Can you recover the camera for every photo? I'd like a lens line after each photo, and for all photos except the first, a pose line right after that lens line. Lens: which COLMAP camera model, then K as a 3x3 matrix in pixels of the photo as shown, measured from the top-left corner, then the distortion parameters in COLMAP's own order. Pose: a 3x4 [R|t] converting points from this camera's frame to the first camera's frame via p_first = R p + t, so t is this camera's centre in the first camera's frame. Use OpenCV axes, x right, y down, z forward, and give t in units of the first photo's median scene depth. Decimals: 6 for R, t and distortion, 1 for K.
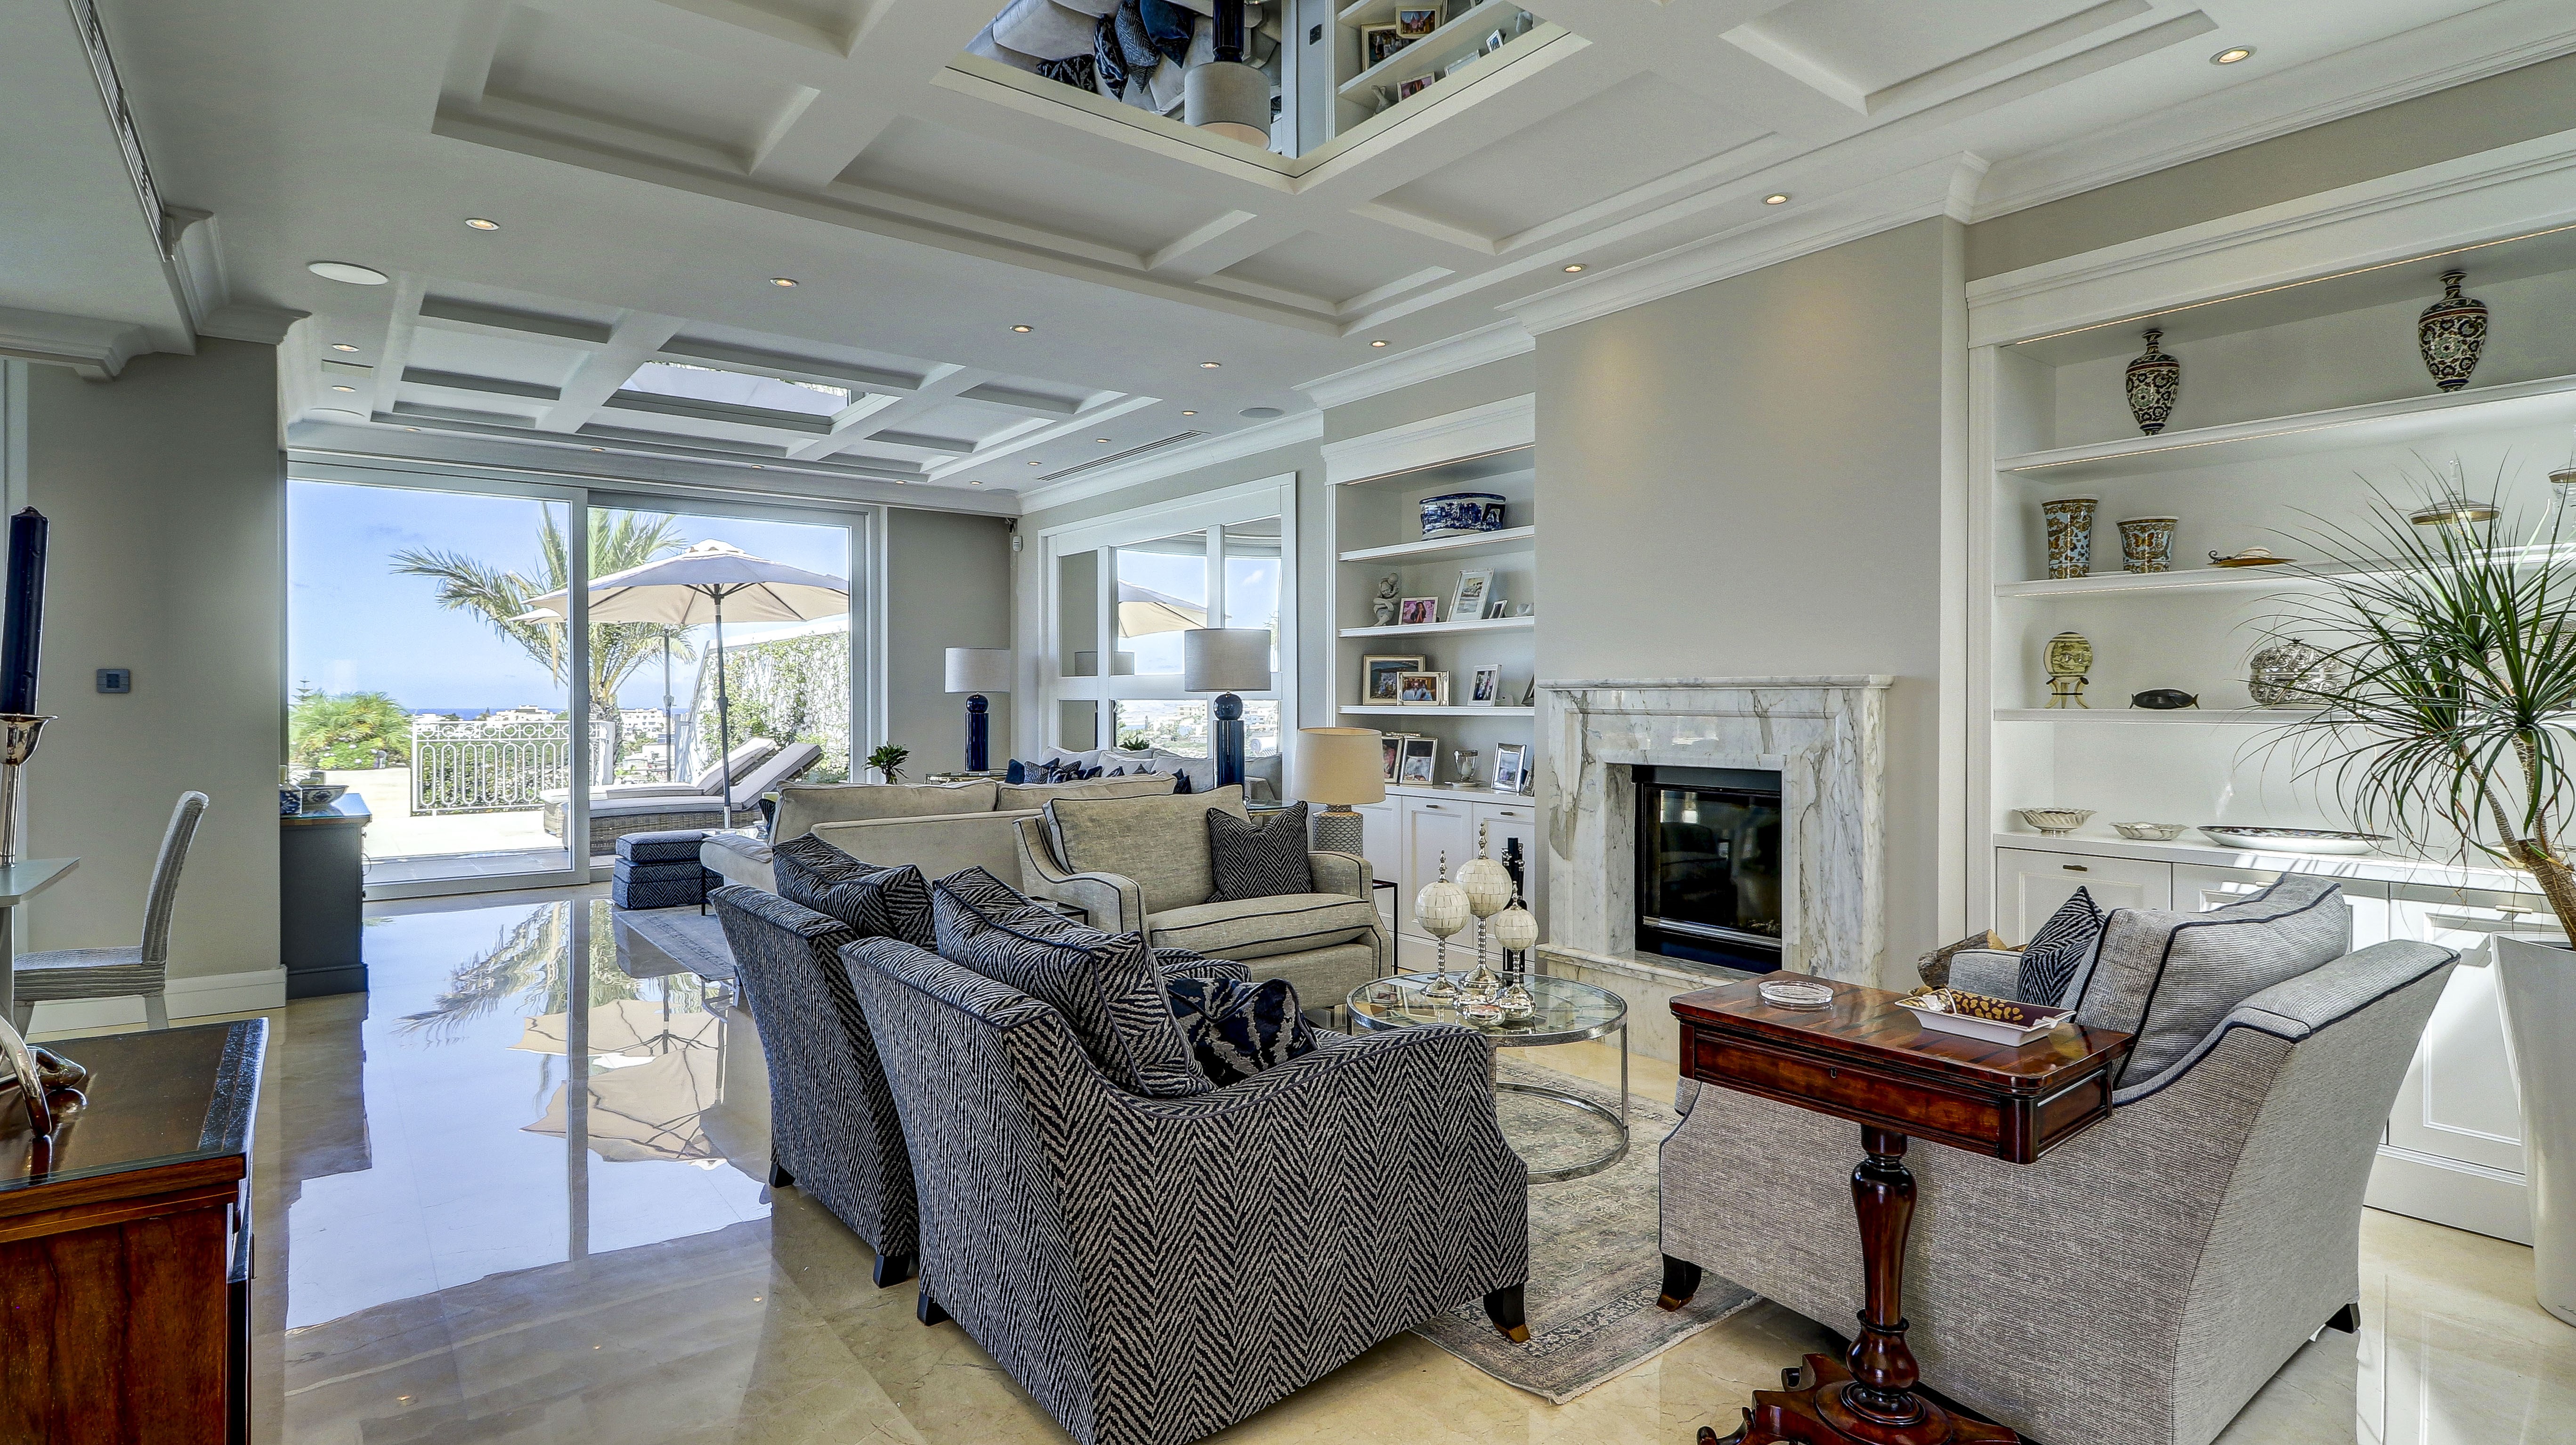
lens RADIAL K [[1277.4, 0, 1292.2], [0, 1277.4, 713.4], [0, 0, 1]] dist [0.002633, 0.000681]
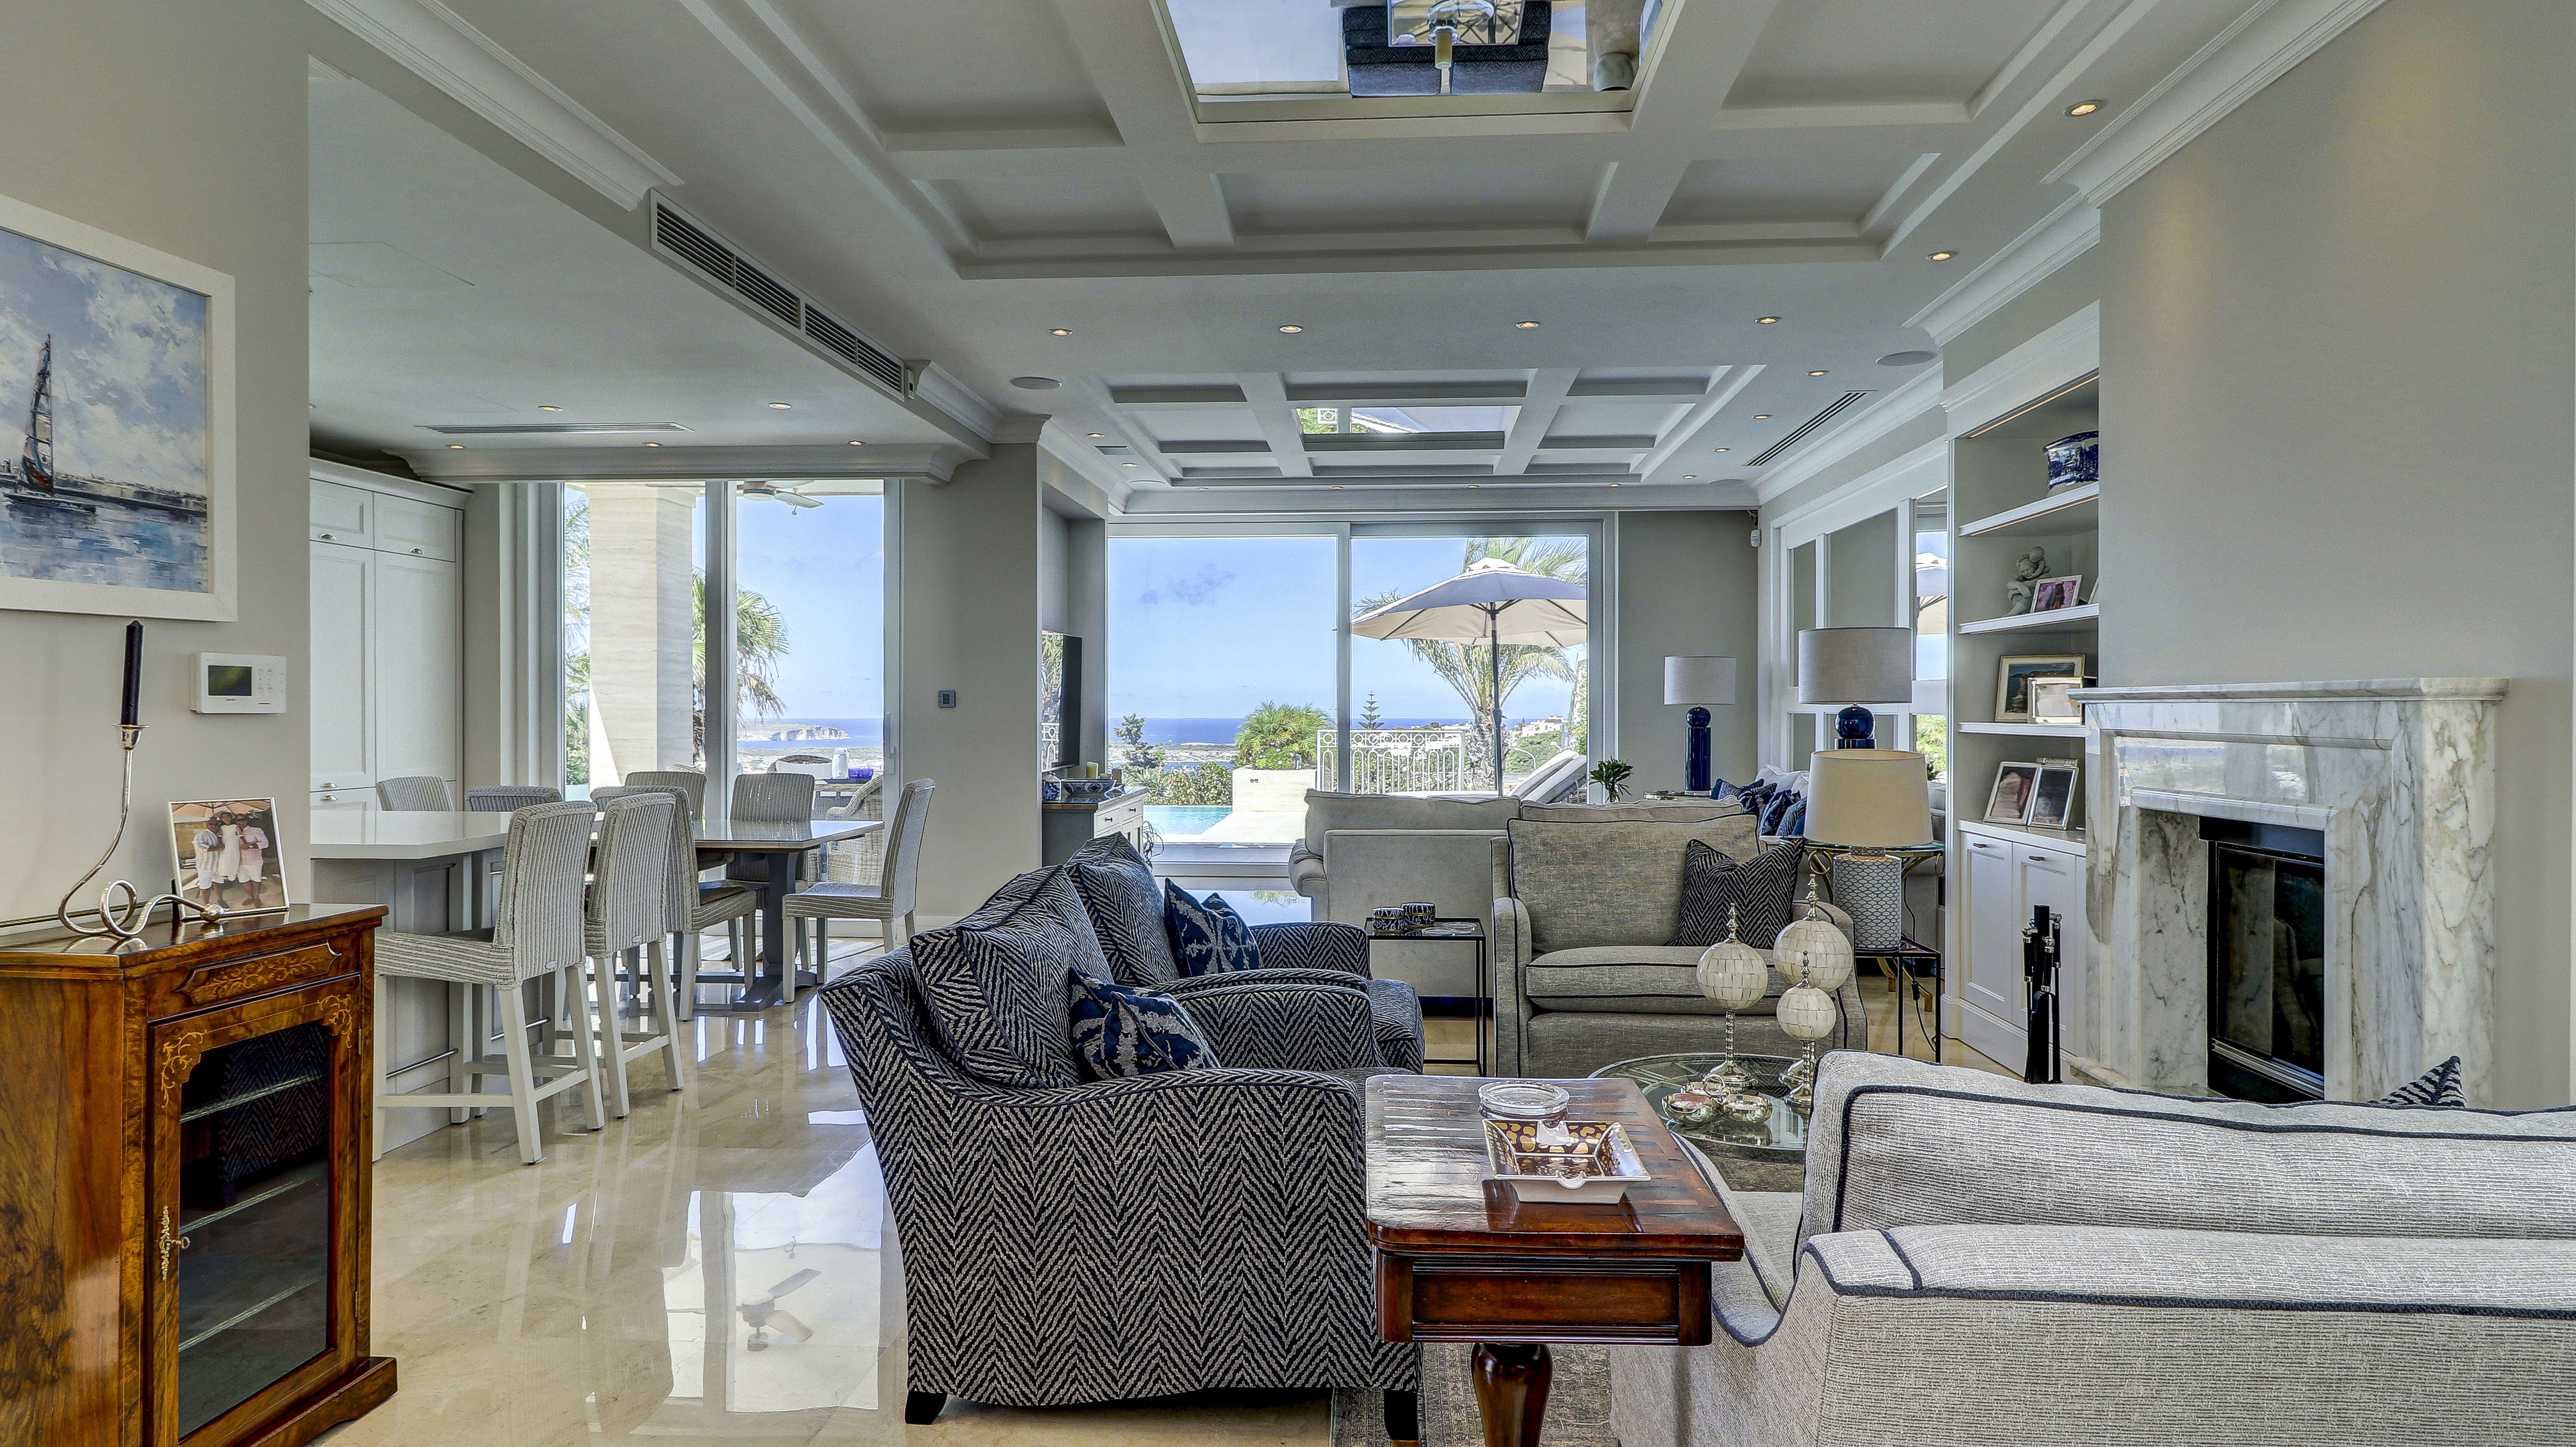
lens RADIAL K [[1380.8, 0, 1288.0], [0, 1380.8, 723.5], [0, 0, 1]] dist [0.003181, 0.000143]
pose [[0.745665, 0.007242, -0.666282, 0.293580], [-0.008202, 0.999965, 0.001690, -0.003333], [0.666271, 0.004205, 0.745698, 0.097289]]
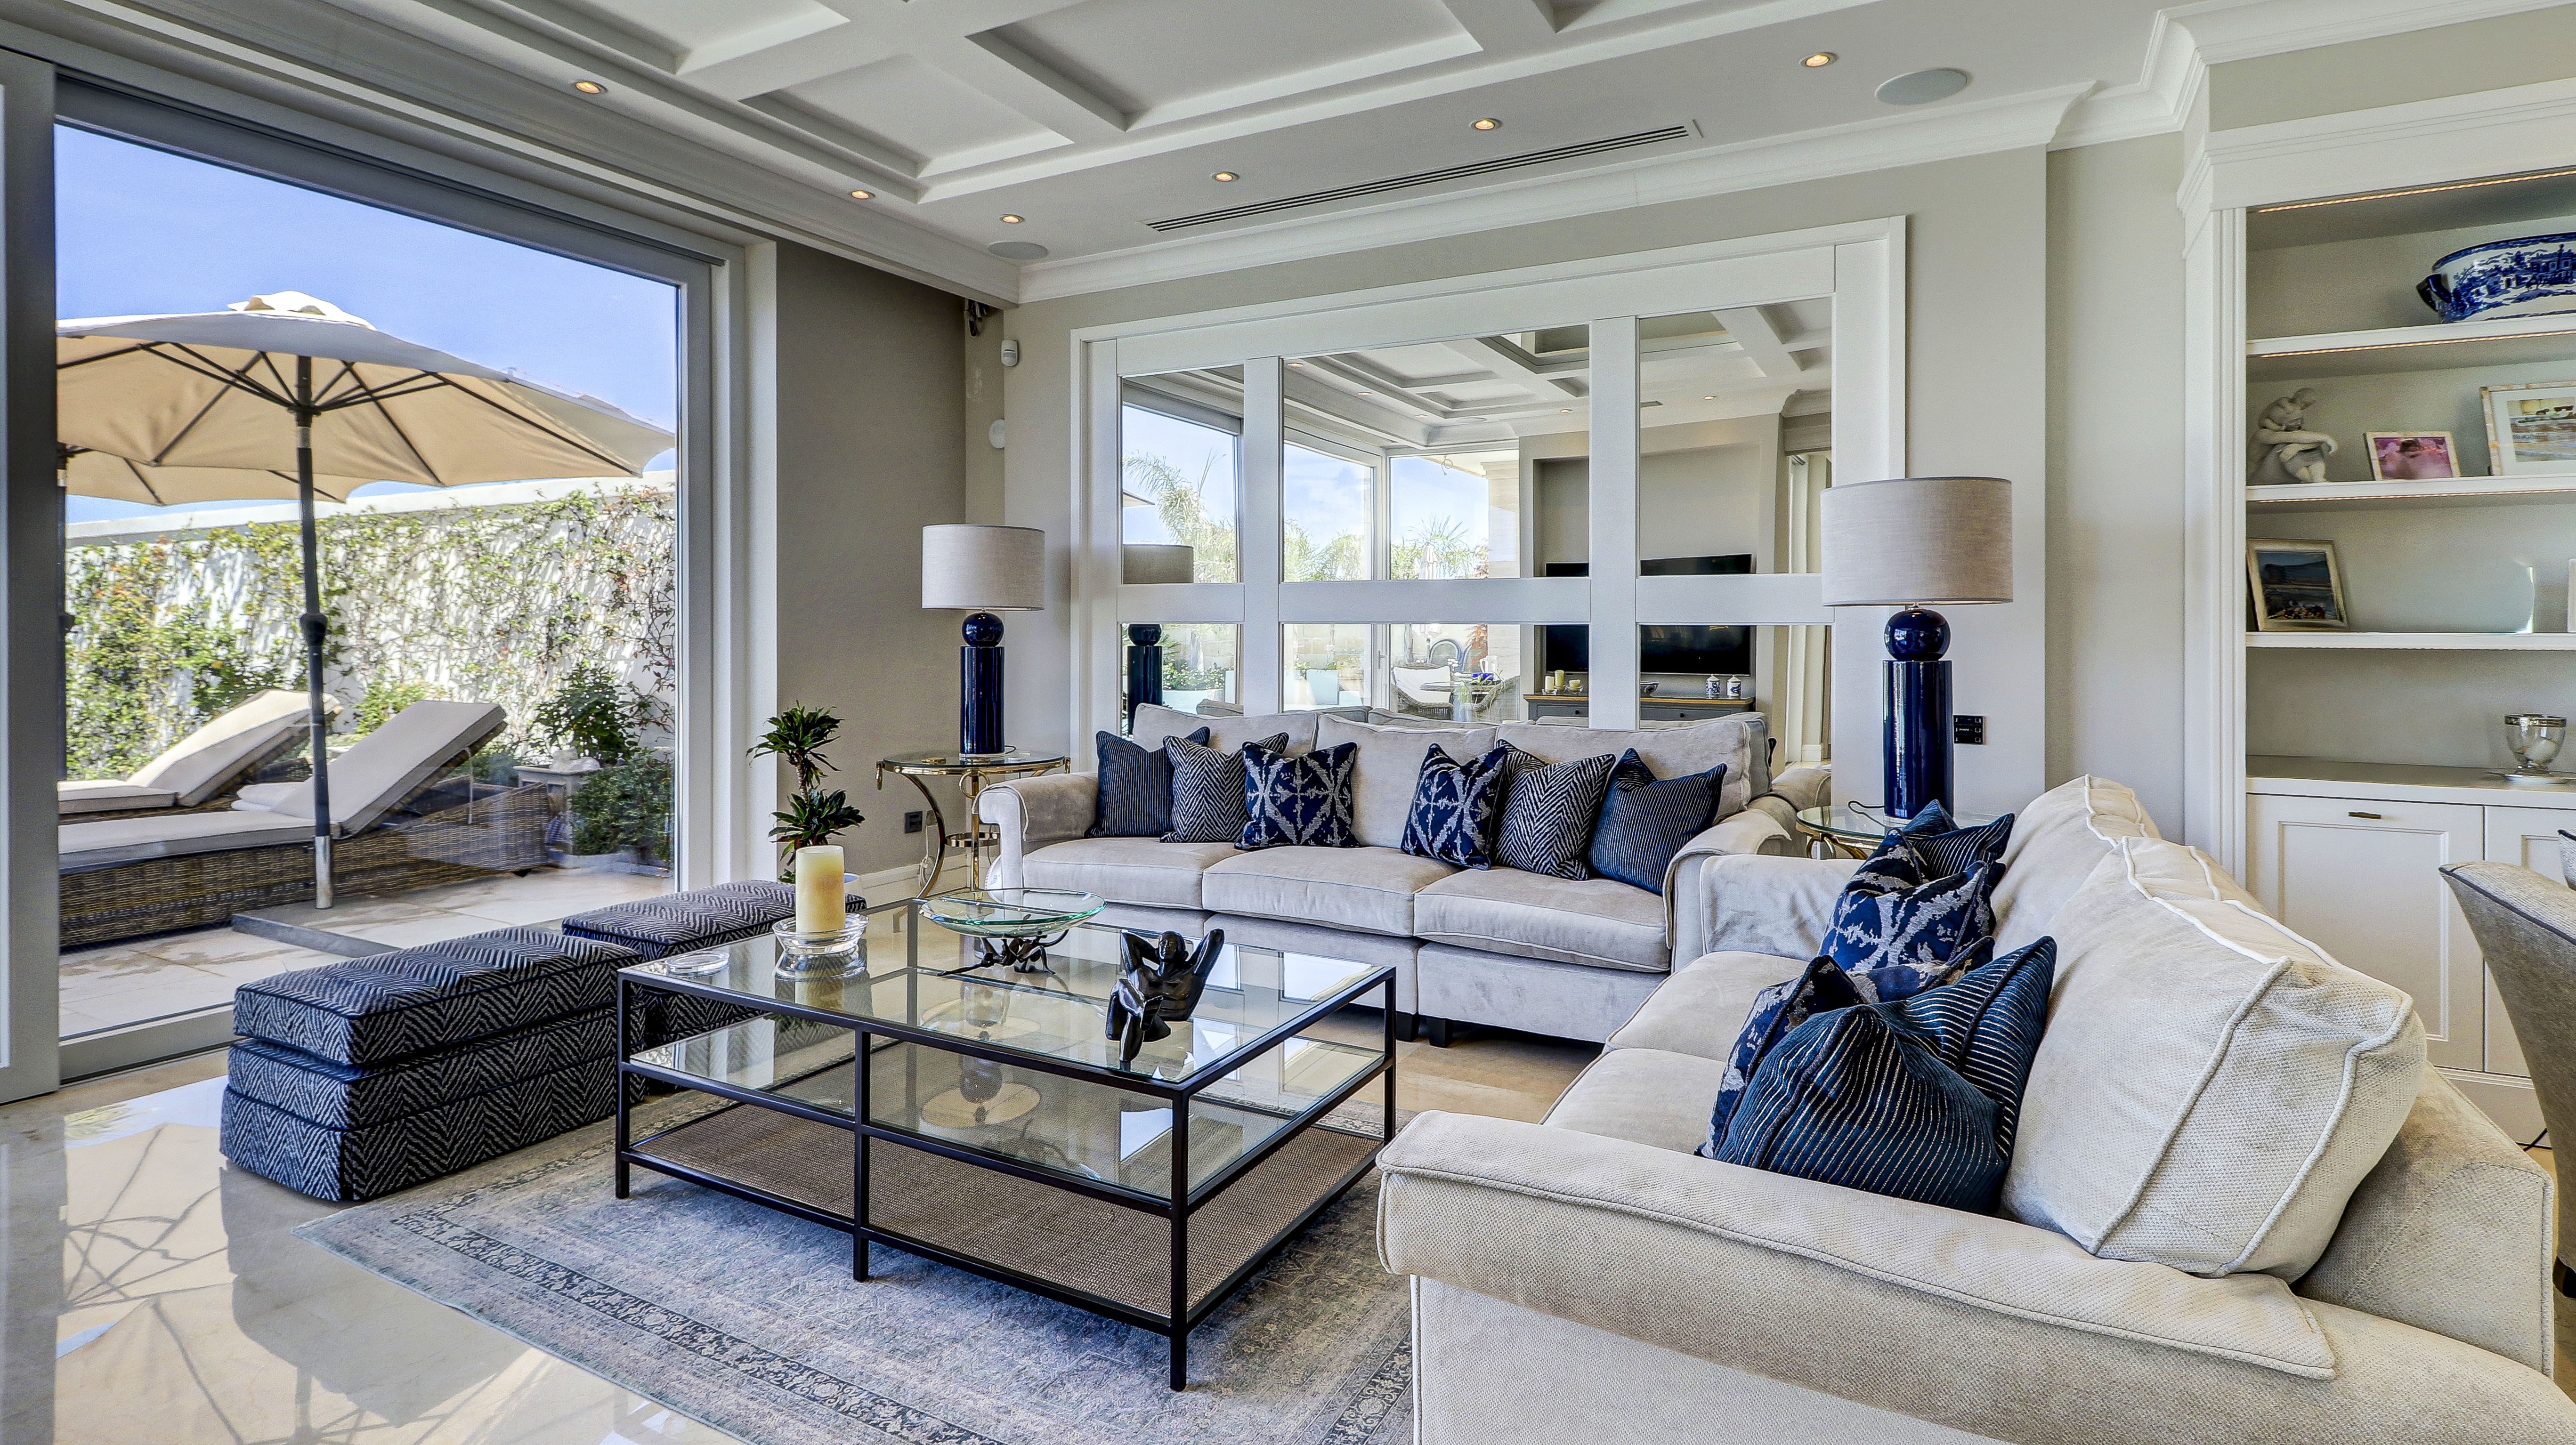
lens RADIAL K [[1213.6, 0, 1295.4], [0, 1213.6, 635.1], [0, 0, 1]] dist [0.002374, 0.000463]
pose [[0.905349, 0.002500, 0.424661, -0.519772], [0.000315, 0.999978, -0.006558, -0.001782], [-0.424668, 0.006071, 0.905329, 0.716479]]
